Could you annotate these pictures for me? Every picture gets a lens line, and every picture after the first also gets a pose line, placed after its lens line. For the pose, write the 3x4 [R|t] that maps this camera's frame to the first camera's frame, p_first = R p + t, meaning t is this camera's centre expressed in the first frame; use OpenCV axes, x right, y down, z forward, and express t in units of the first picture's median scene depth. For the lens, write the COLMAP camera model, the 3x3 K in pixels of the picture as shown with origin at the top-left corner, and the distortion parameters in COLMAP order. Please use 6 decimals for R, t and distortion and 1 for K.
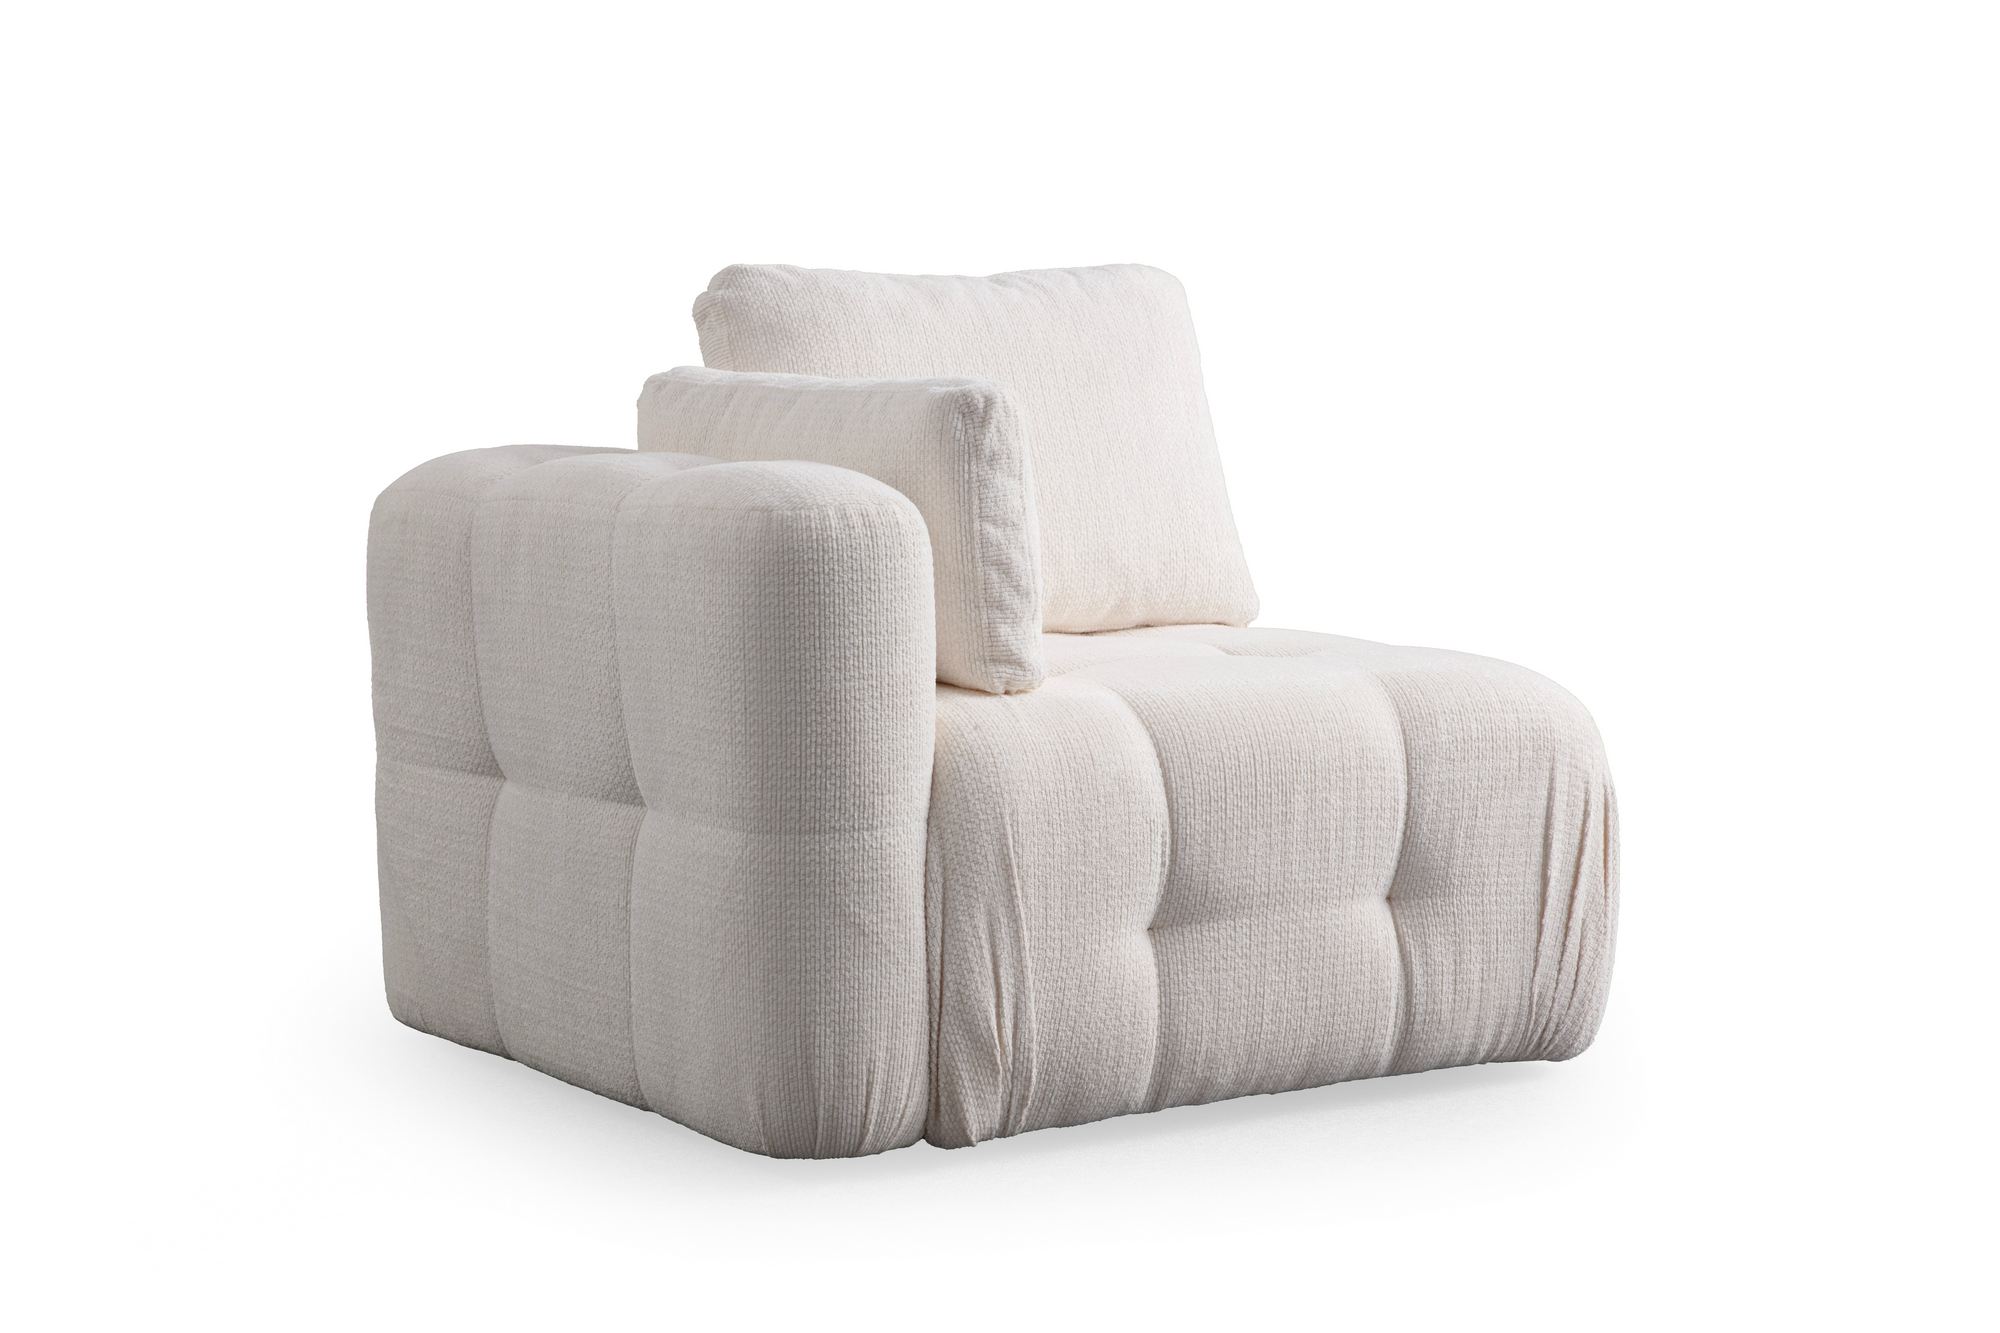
lens RADIAL K [[3997.4, 0, 1006.5], [0, 3997.4, 677.7], [0, 0, 1]] dist [0.050496, 0.000000]
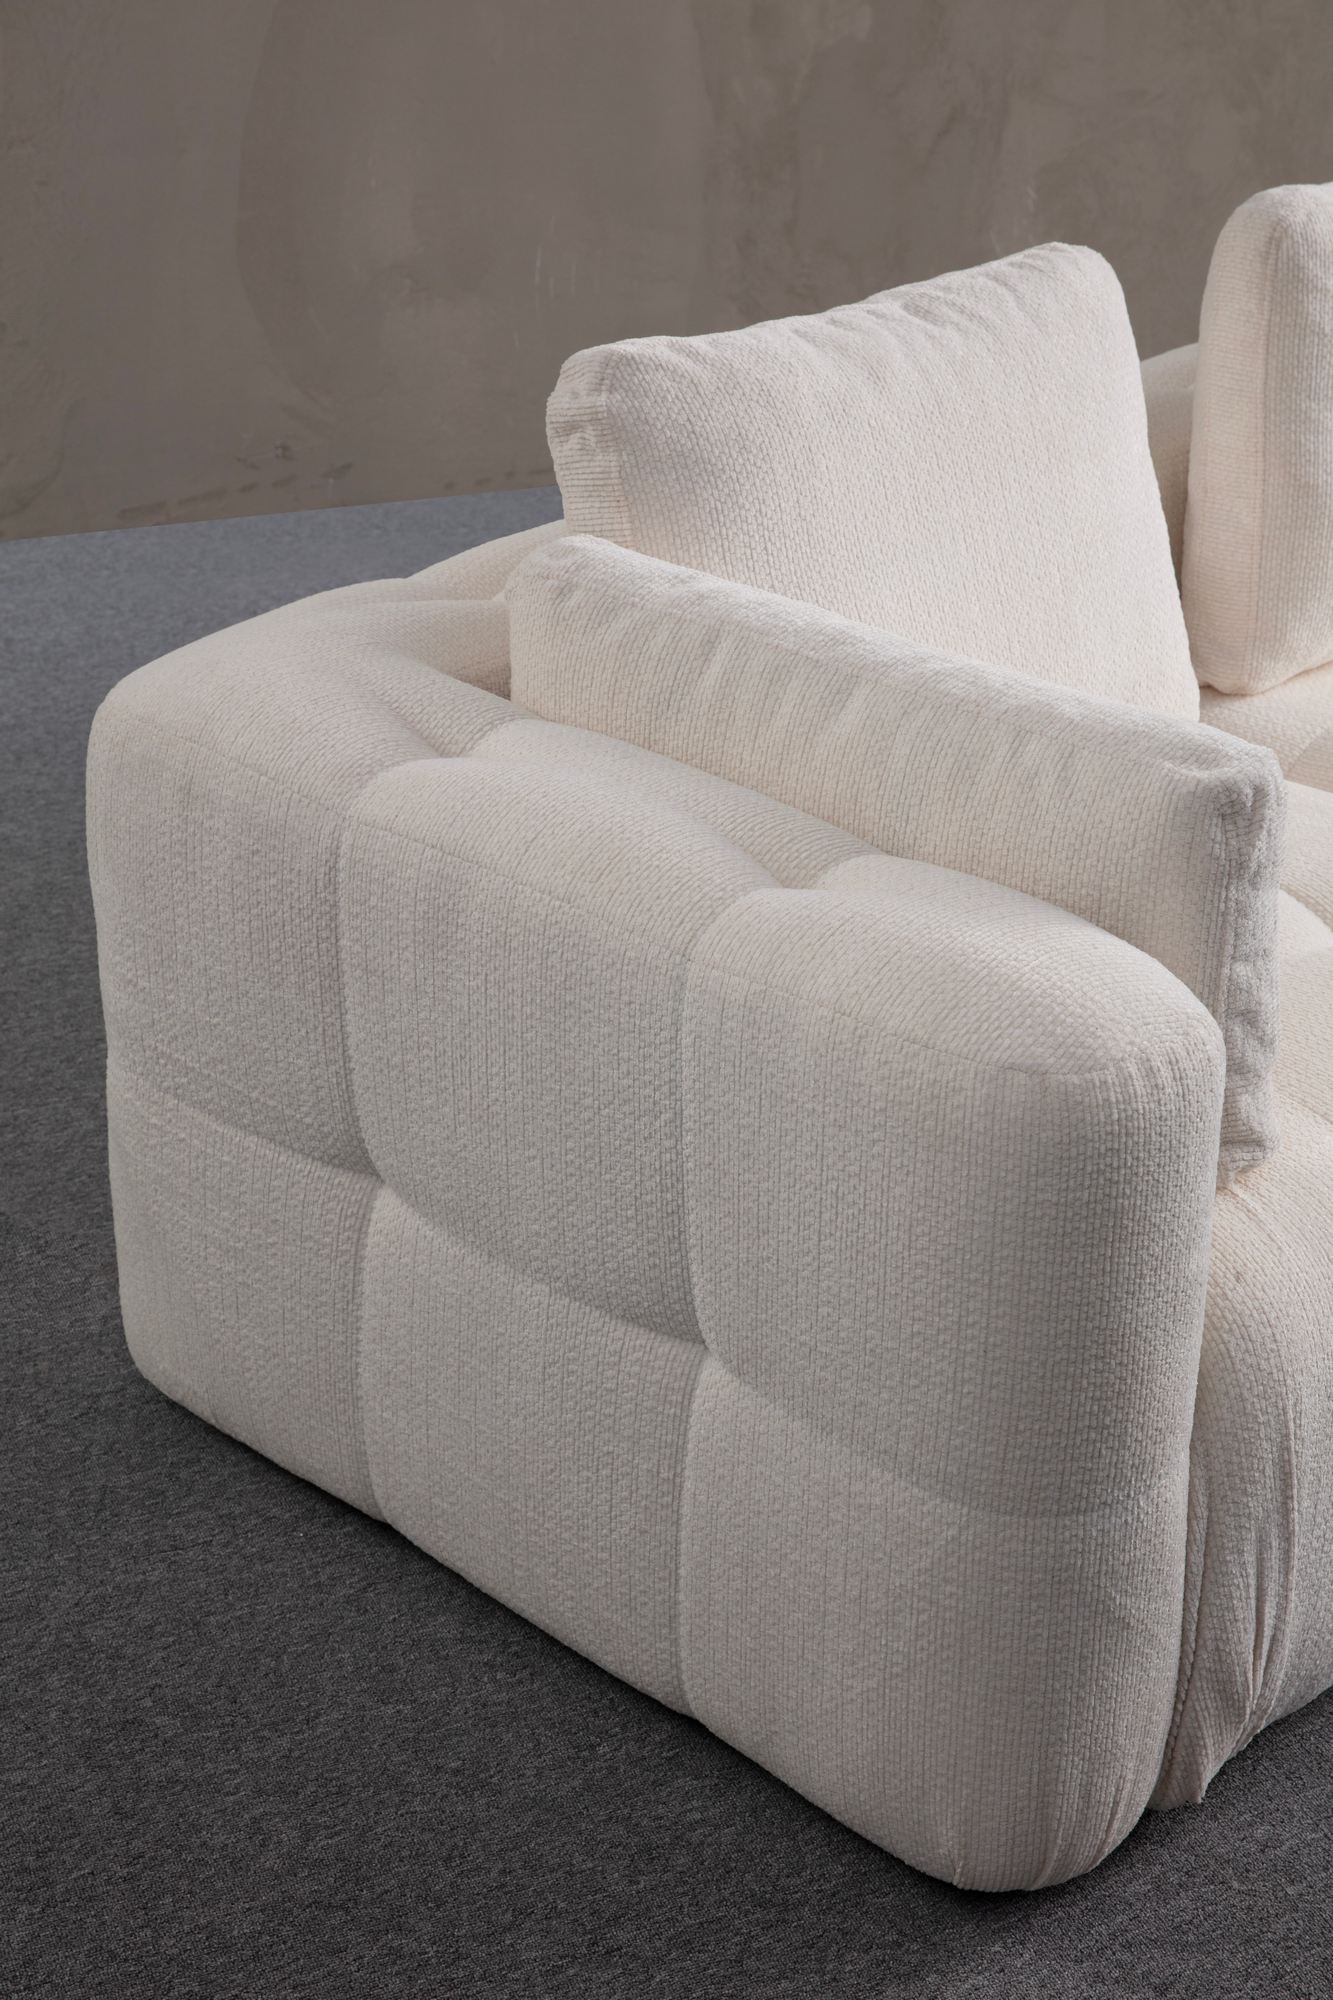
lens RADIAL K [[3449.1, 0, 661.3], [0, 3449.1, 1012.6], [0, 0, 1]] dist [0.051639, 0.000000]
pose [[0.973665, -0.064308, 0.218724, -0.232733], [-0.011492, 0.944329, 0.328801, -0.226169], [-0.227692, -0.322656, 0.918722, 0.495406]]
